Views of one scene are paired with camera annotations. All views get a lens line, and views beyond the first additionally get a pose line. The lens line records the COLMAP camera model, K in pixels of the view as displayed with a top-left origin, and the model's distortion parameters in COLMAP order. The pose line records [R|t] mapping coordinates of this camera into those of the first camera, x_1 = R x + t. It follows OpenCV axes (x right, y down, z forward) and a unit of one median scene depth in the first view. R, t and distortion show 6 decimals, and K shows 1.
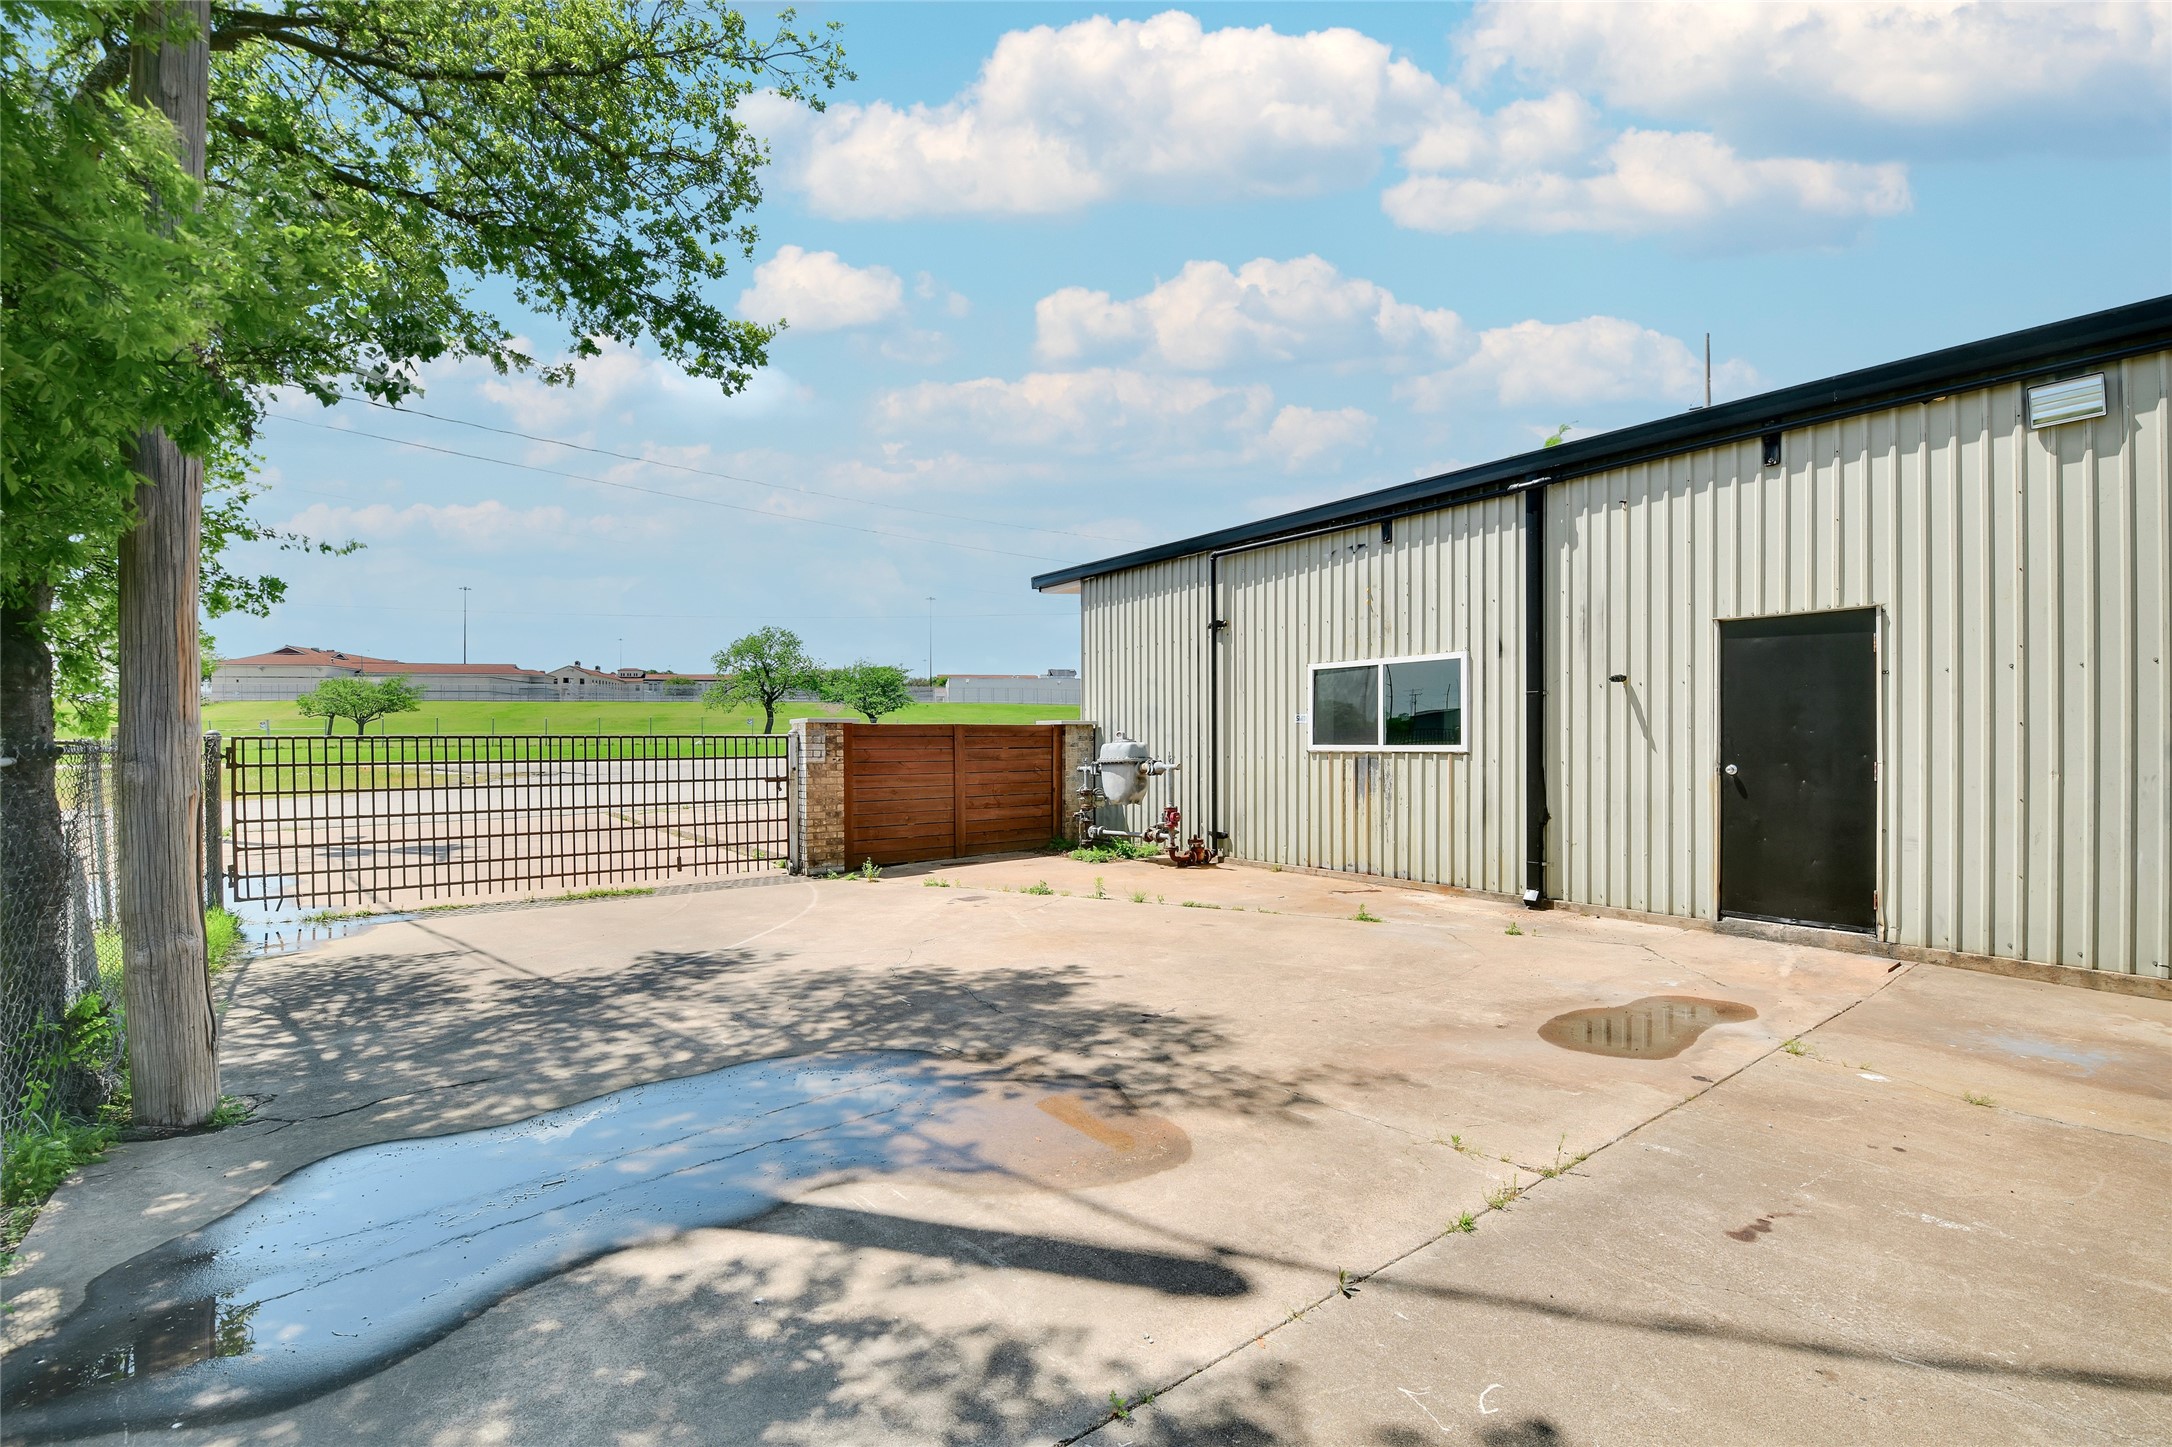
lens RADIAL K [[942.9, 0, 1086.0], [0, 942.9, 723.5], [0, 0, 1]] dist [0.032115, 0.000233]
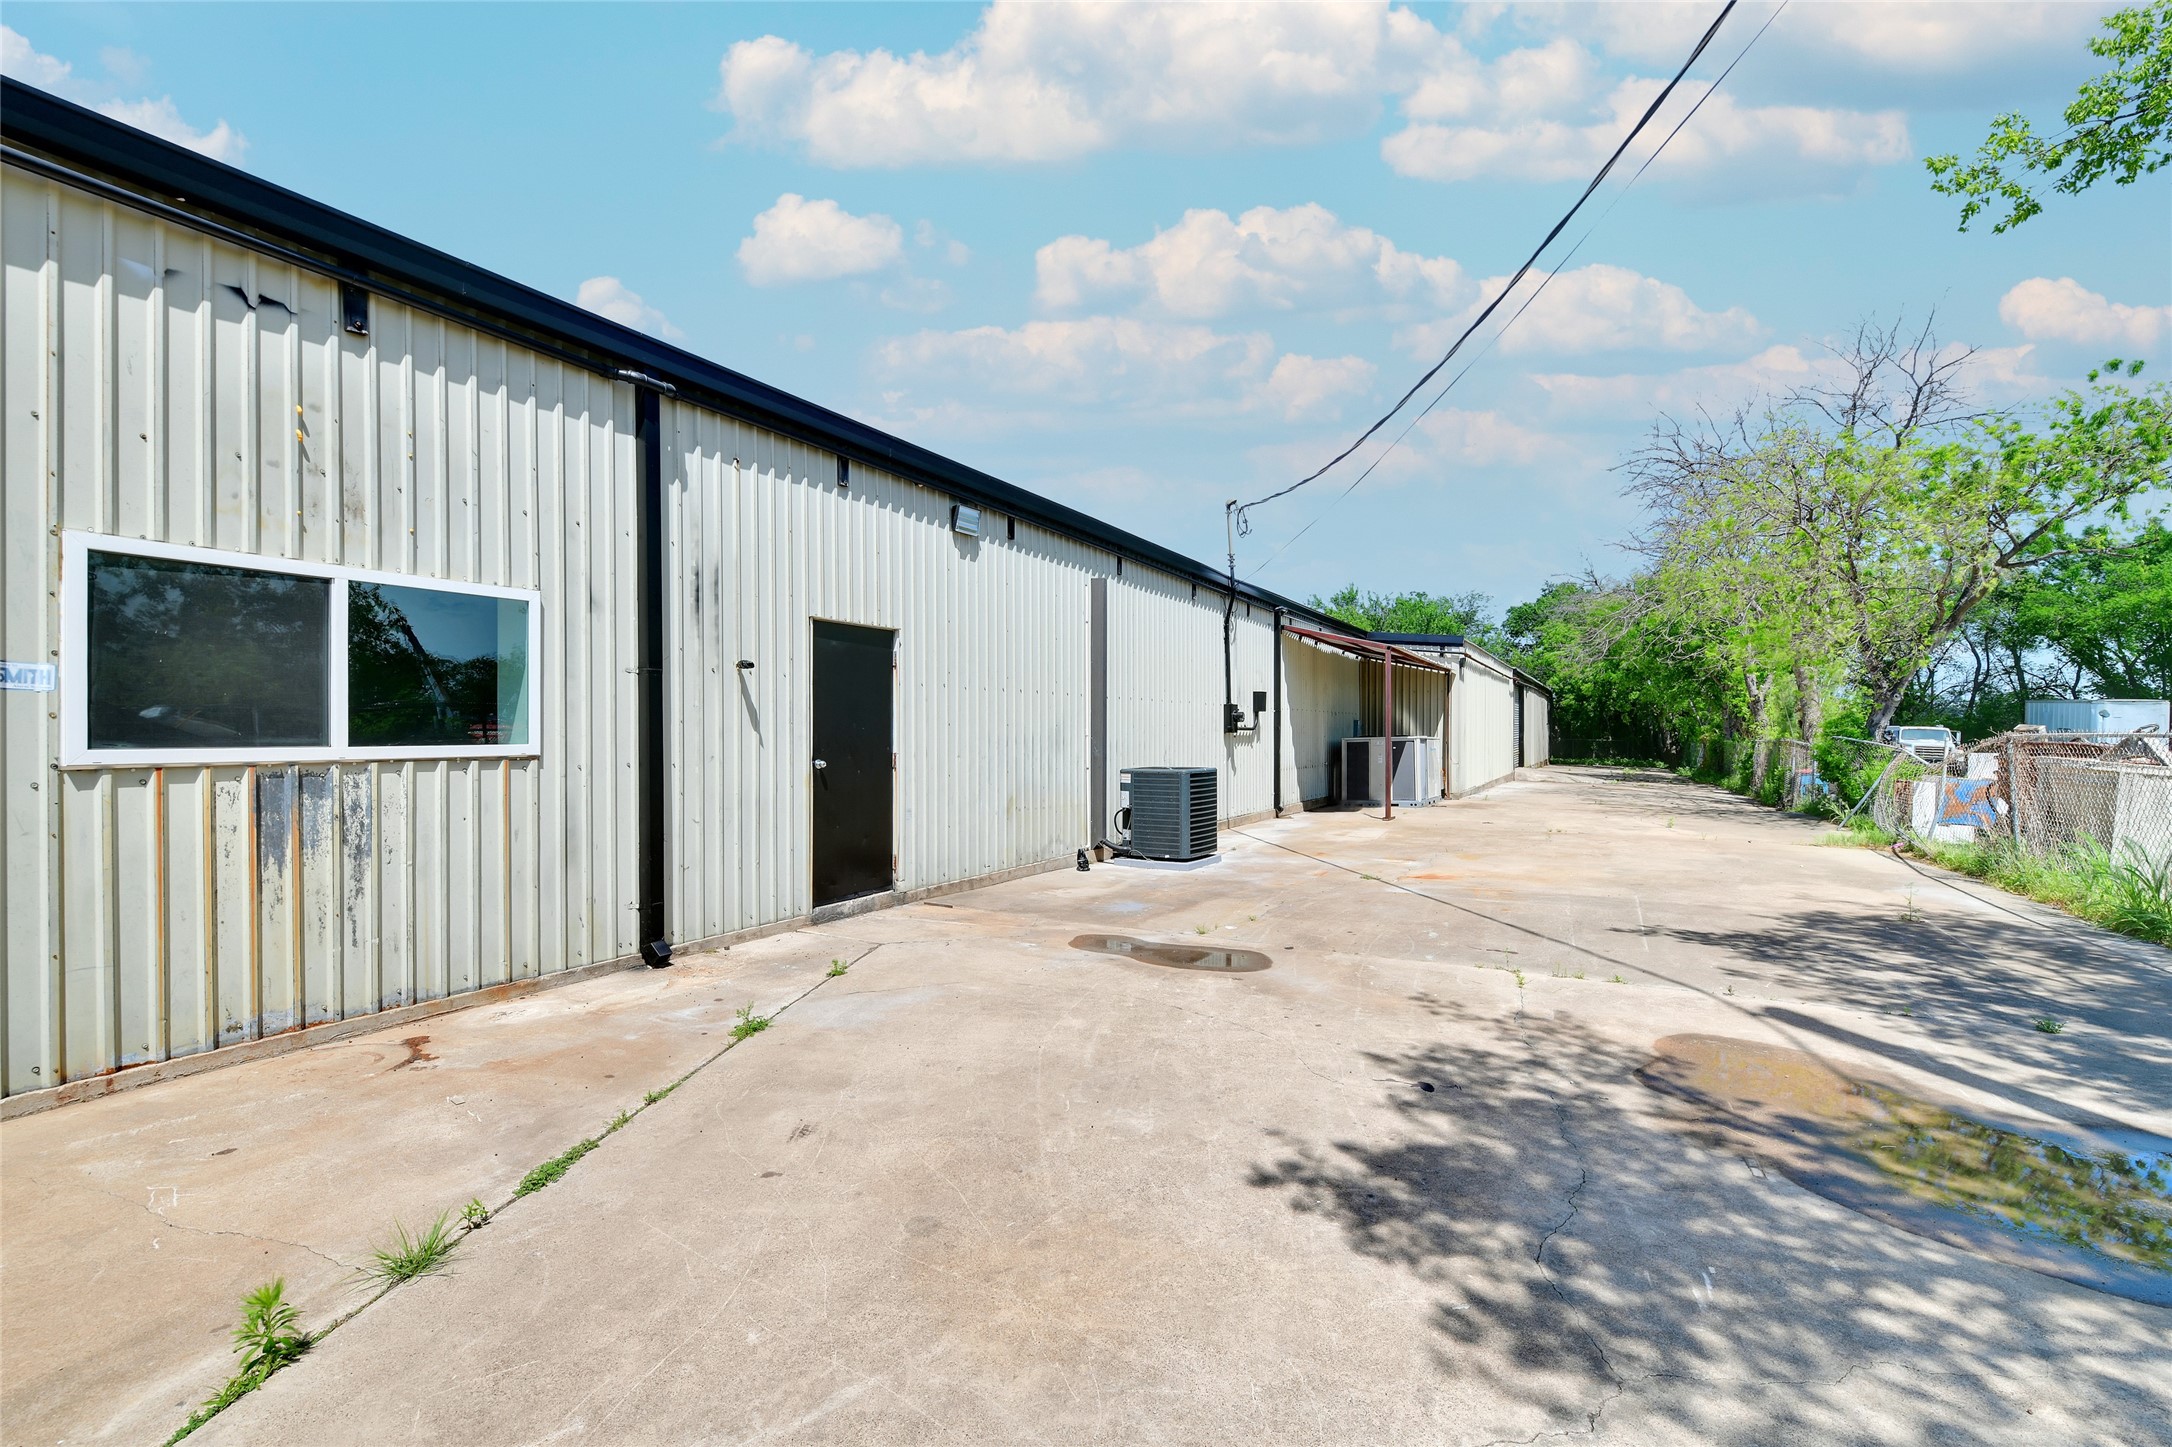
lens RADIAL K [[964.7, 0, 1086.4], [0, 964.7, 752.7], [0, 0, 1]] dist [0.000373, -0.005392]
pose [[-0.411523, -0.009690, 0.911348, -0.472594], [-0.009188, 0.999937, 0.006483, 0.031244], [-0.911353, -0.005706, -0.411586, 1.397703]]
